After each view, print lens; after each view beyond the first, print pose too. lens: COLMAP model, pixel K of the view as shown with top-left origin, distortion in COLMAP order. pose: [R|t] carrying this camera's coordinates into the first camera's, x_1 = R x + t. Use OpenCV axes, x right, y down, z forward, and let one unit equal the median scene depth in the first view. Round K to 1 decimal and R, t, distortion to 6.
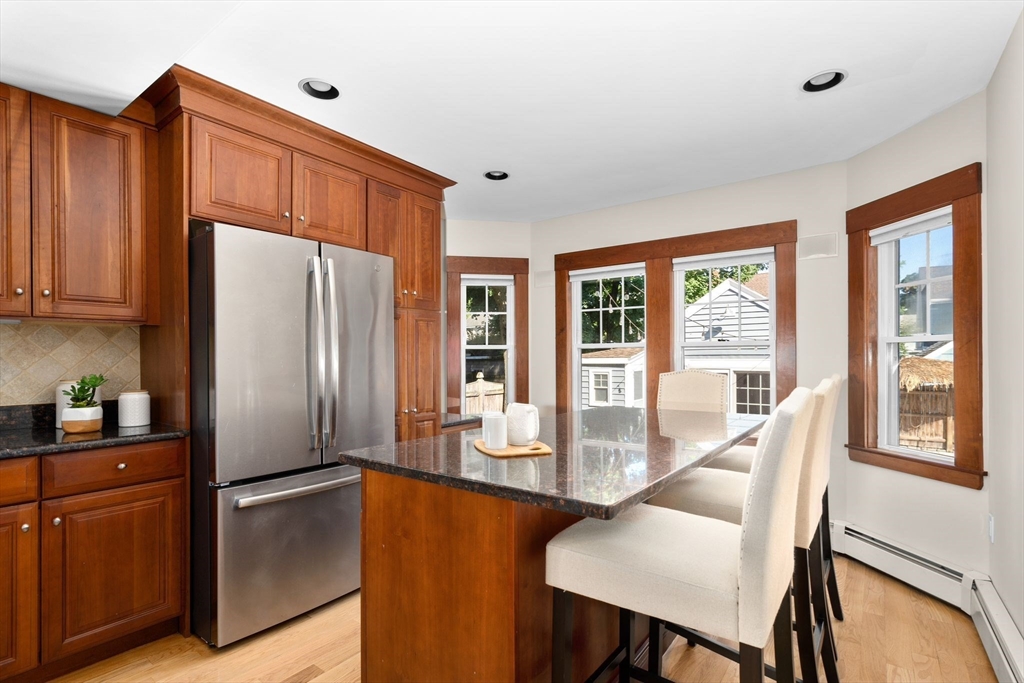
lens RADIAL K [[492.4, 0, 495.5], [0, 492.4, 355.4], [0, 0, 1]] dist [0.002342, -0.000049]
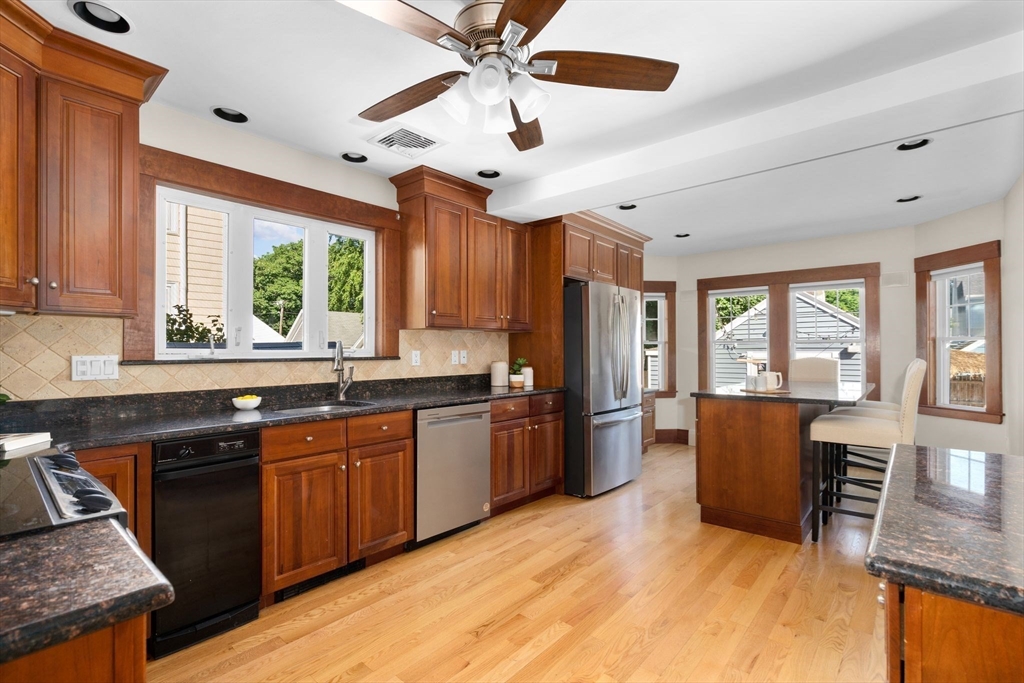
lens RADIAL K [[460.1, 0, 512.8], [0, 460.1, 346.8], [0, 0, 1]] dist [0.003231, 0.000731]
pose [[0.998593, -0.000867, -0.053018, -0.526008], [0.000649, 0.999991, -0.004130, 0.000735], [0.053021, 0.004089, 0.998585, -0.581049]]
